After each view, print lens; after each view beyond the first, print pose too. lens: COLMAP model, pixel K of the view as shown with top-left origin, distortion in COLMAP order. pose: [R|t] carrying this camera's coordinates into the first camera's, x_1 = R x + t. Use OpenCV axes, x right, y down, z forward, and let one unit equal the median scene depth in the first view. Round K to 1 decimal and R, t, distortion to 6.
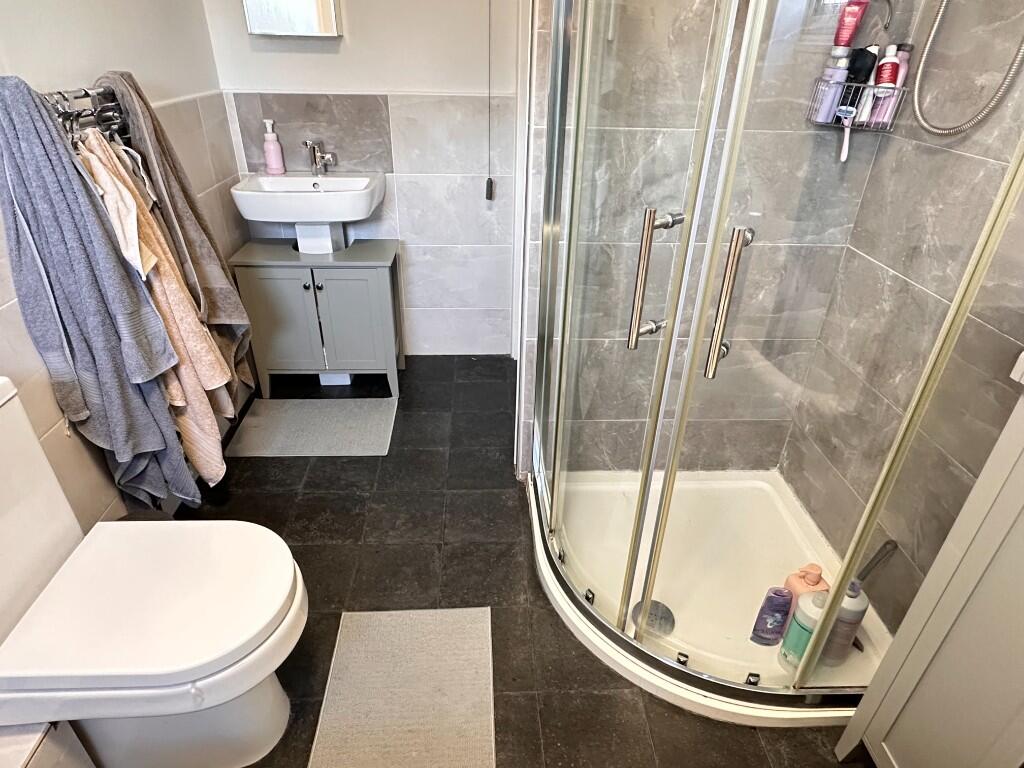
lens RADIAL K [[597.7, 0, 512.0], [0, 597.7, 384.0], [0, 0, 1]] dist [0.000819, -0.002541]
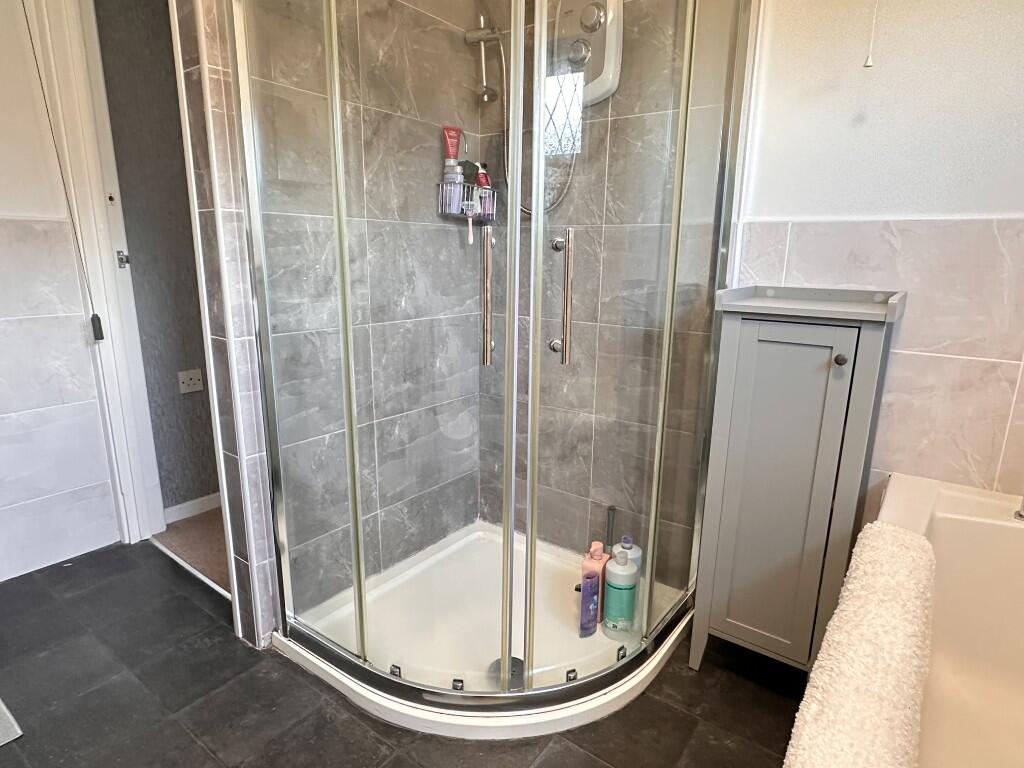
lens RADIAL K [[572.1, 0, 512.0], [0, 572.1, 384.0], [0, 0, 1]] dist [-0.001076, -0.000248]
pose [[0.633877, -0.182352, 0.751630, -0.357757], [0.388144, 0.915574, -0.105210, 0.065238], [-0.668987, 0.358431, 0.651140, 0.235266]]
